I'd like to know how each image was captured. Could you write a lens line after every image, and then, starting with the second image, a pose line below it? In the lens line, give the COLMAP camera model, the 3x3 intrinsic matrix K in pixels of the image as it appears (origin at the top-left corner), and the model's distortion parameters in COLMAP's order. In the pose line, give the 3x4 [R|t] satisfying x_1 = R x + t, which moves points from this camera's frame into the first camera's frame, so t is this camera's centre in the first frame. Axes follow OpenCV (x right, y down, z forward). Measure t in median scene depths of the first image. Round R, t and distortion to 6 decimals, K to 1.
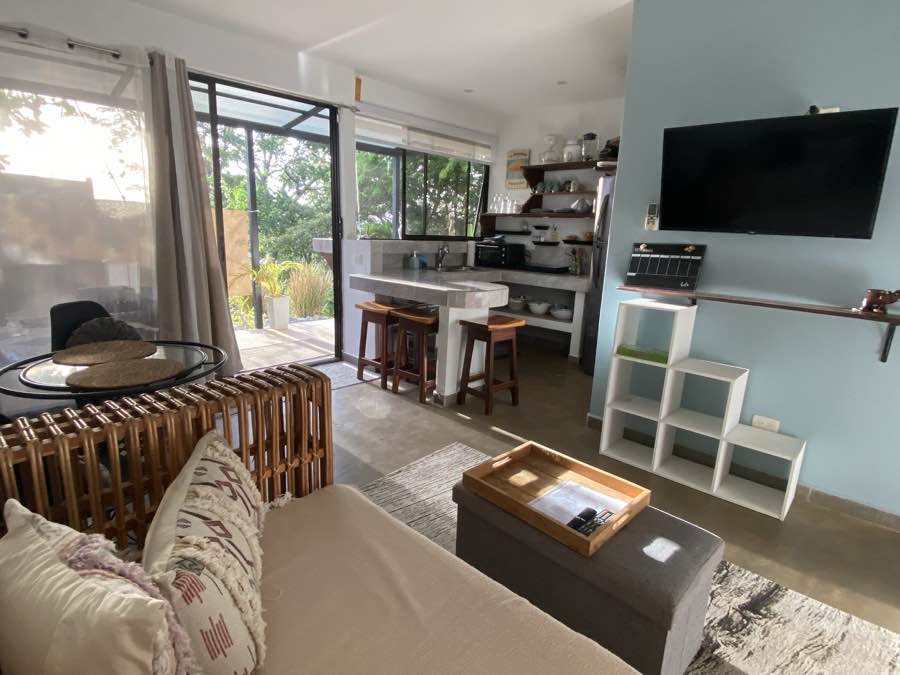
lens RADIAL K [[471.9, 0, 447.1], [0, 471.9, 335.6], [0, 0, 1]] dist [0.002511, 0.000055]
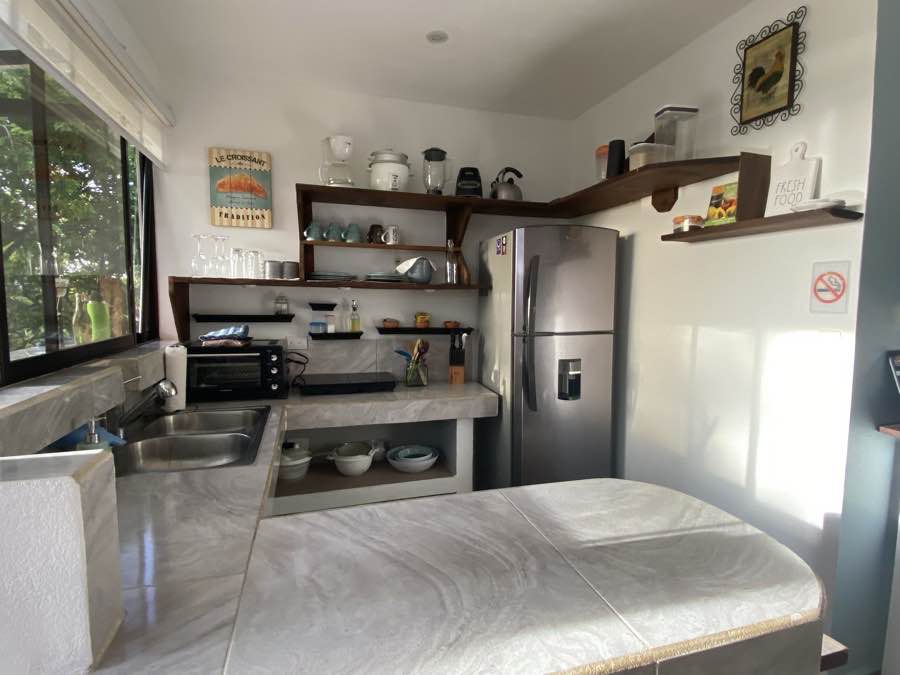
lens RADIAL K [[471.9, 0, 447.5], [0, 471.9, 338.5], [0, 0, 1]] dist [0.002511, 0.000055]
pose [[0.494471, -0.102166, 0.863169, -0.184058], [0.192643, 0.981252, 0.005785, -0.171282], [-0.847577, 0.163423, 0.504882, 0.627517]]
